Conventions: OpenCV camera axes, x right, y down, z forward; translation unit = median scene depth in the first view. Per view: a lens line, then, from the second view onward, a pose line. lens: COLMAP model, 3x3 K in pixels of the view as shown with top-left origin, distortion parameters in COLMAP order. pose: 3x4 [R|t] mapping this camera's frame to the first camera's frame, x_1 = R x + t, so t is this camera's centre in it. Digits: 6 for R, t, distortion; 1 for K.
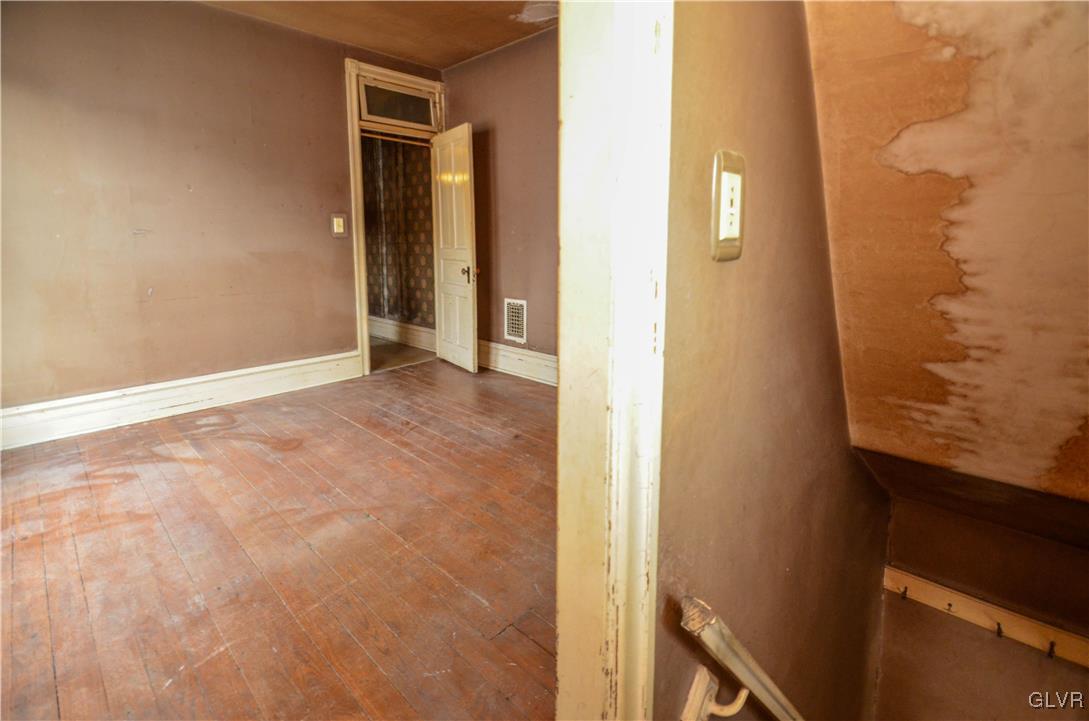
lens RADIAL K [[491.0, 0, 544.5], [0, 491.0, 360.5], [0, 0, 1]] dist [0.001020, -0.000126]
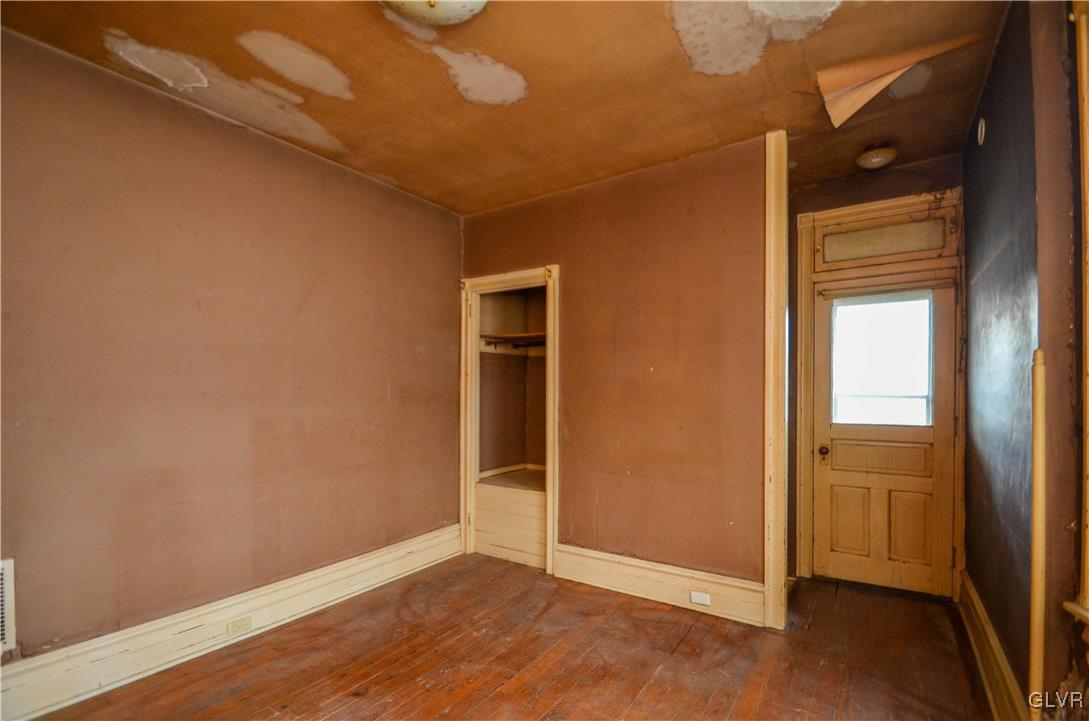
lens RADIAL K [[486.0, 0, 546.6], [0, 486.0, 390.1], [0, 0, 1]] dist [0.001710, -0.000098]
pose [[-0.165167, 0.001870, 0.986264, -1.028864], [0.233248, 0.971705, 0.037219, -0.309042], [-0.958288, 0.236191, -0.160930, 0.928474]]
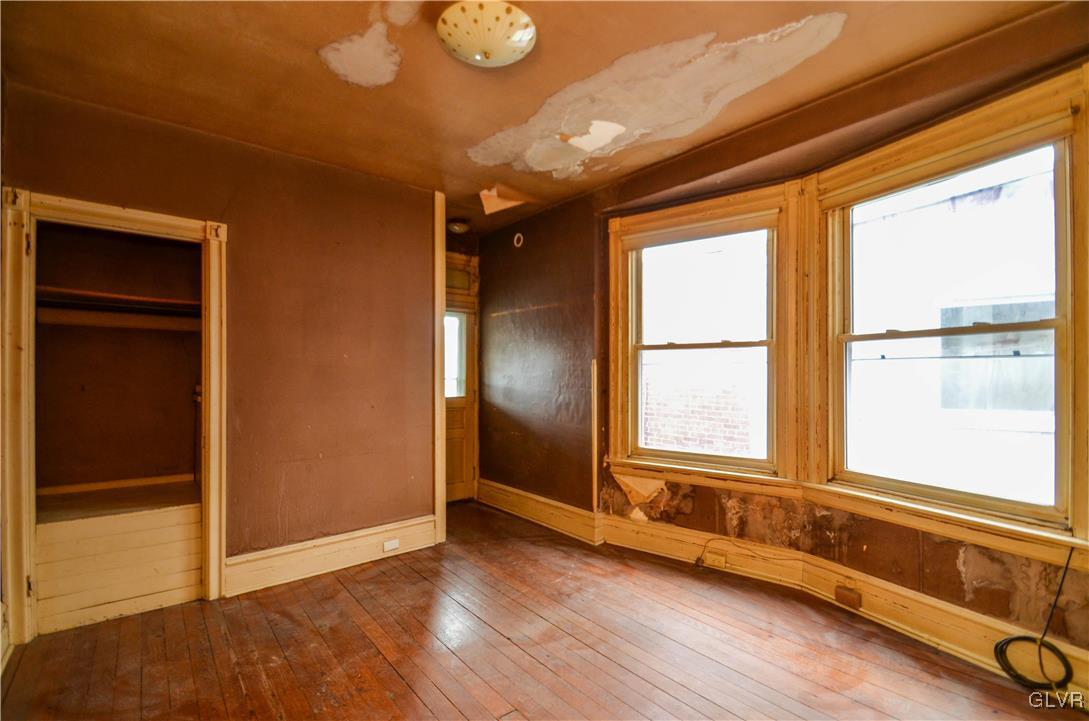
lens RADIAL K [[488.4, 0, 545.3], [0, 488.4, 375.4], [0, 0, 1]] dist [-0.000130, -0.014907]
pose [[-0.993462, -0.000288, 0.114167, -0.524161], [0.026861, 0.971337, 0.236186, -0.513221], [-0.110963, 0.237708, -0.964978, 1.756863]]
